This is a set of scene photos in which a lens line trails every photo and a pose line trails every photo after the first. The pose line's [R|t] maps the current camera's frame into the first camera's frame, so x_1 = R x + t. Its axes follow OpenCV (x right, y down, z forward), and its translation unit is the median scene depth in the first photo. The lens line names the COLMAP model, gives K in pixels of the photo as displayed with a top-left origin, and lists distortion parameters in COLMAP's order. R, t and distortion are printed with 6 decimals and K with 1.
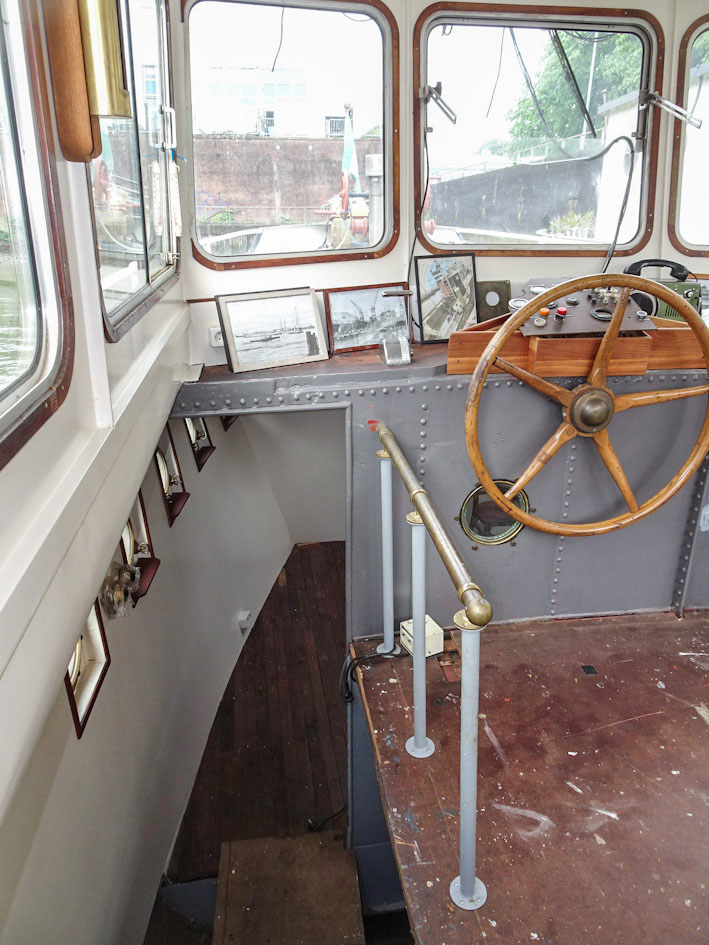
lens RADIAL K [[688.8, 0, 354.5], [0, 688.8, 472.5], [0, 0, 1]] dist [0.017522, 0.001020]
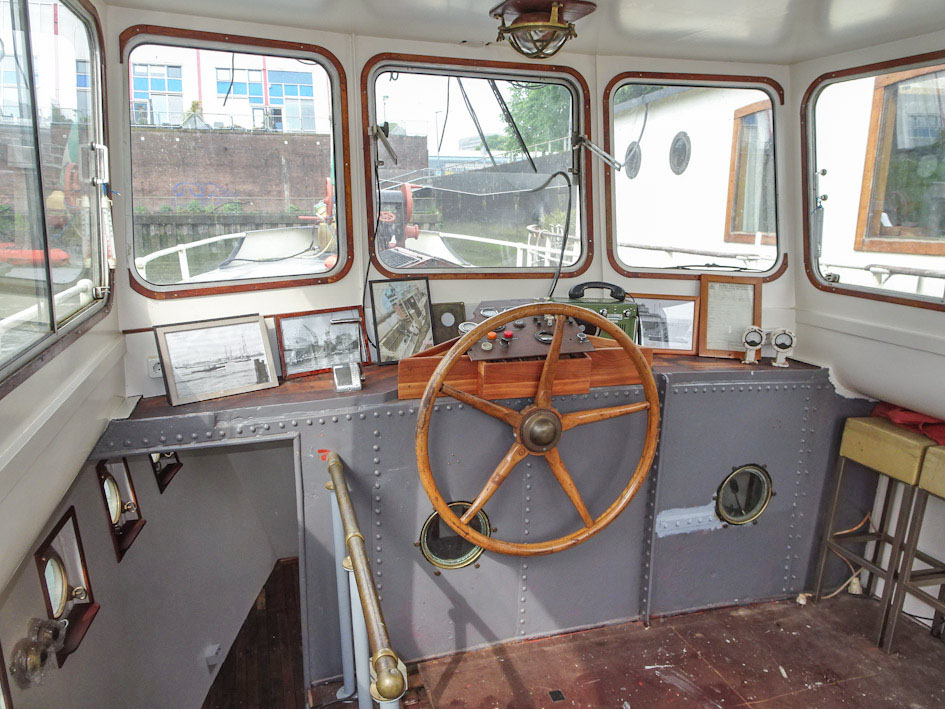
lens RADIAL K [[688.8, 0, 476.0], [0, 688.8, 356.8], [0, 0, 1]] dist [0.017522, 0.001020]
pose [[0.987835, -0.024605, 0.153548, 0.088217], [0.045923, 0.989523, -0.136876, -0.058134], [-0.148572, 0.142262, 0.978615, -0.004466]]
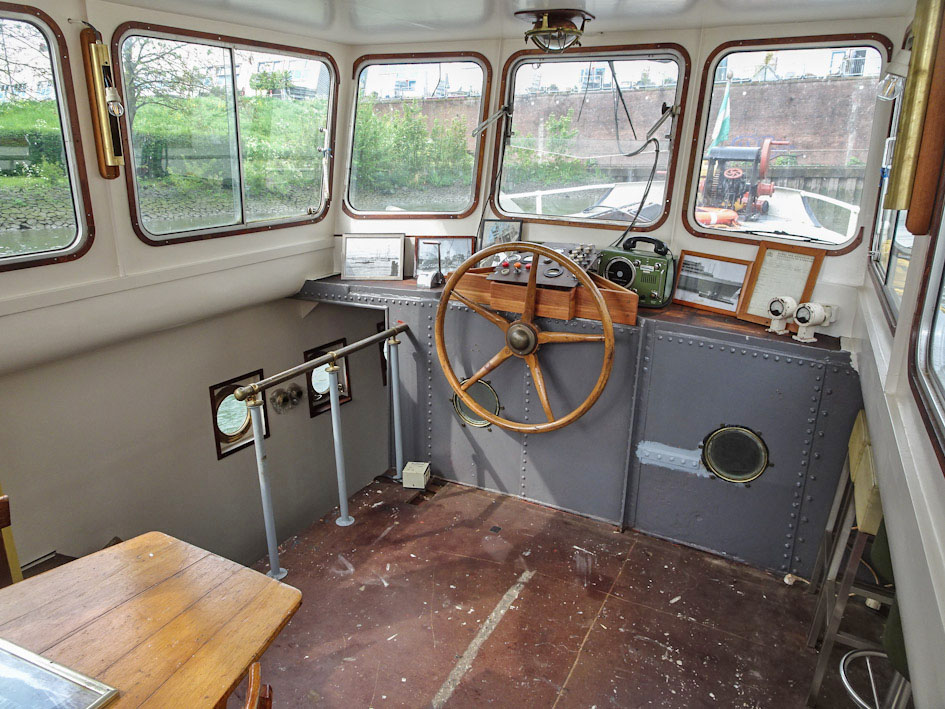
lens RADIAL K [[665.8, 0, 475.5], [0, 665.8, 350.7], [0, 0, 1]] dist [0.005623, 0.001426]
pose [[0.815452, 0.182787, -0.549206, 0.936019], [-0.220247, 0.975441, -0.002372, -0.041192], [0.535285, 0.122895, 0.835683, -0.142405]]
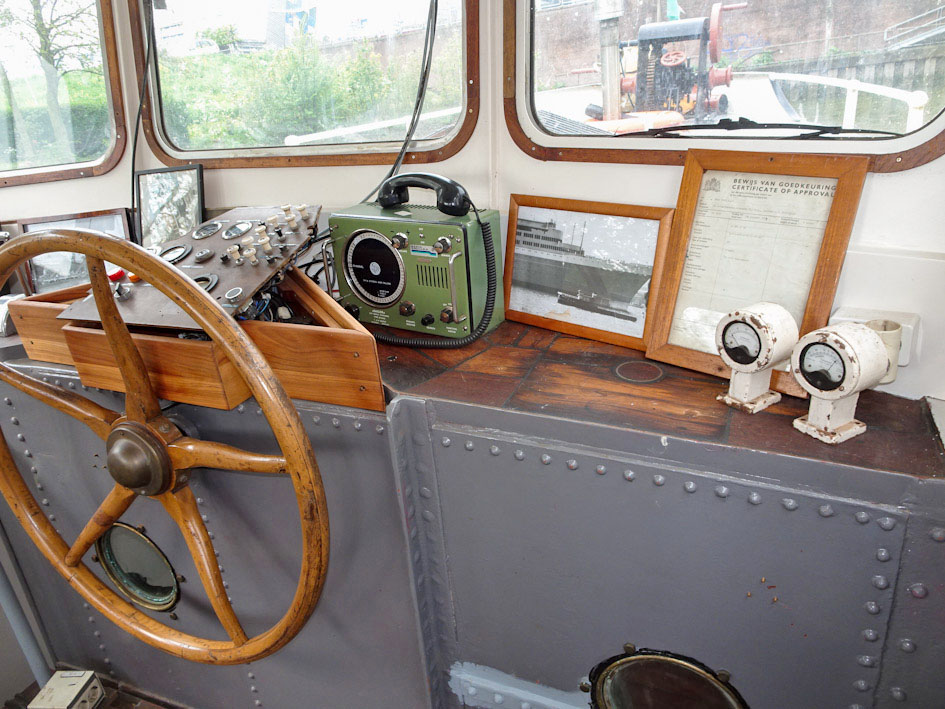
lens RADIAL K [[672.7, 0, 462.5], [0, 672.7, 349.9], [0, 0, 1]] dist [0.009164, 0.002451]
pose [[0.840110, 0.127798, -0.527147, 0.793135], [-0.103925, 0.991767, 0.074813, -0.231909], [0.532368, -0.008067, 0.846475, 0.627612]]
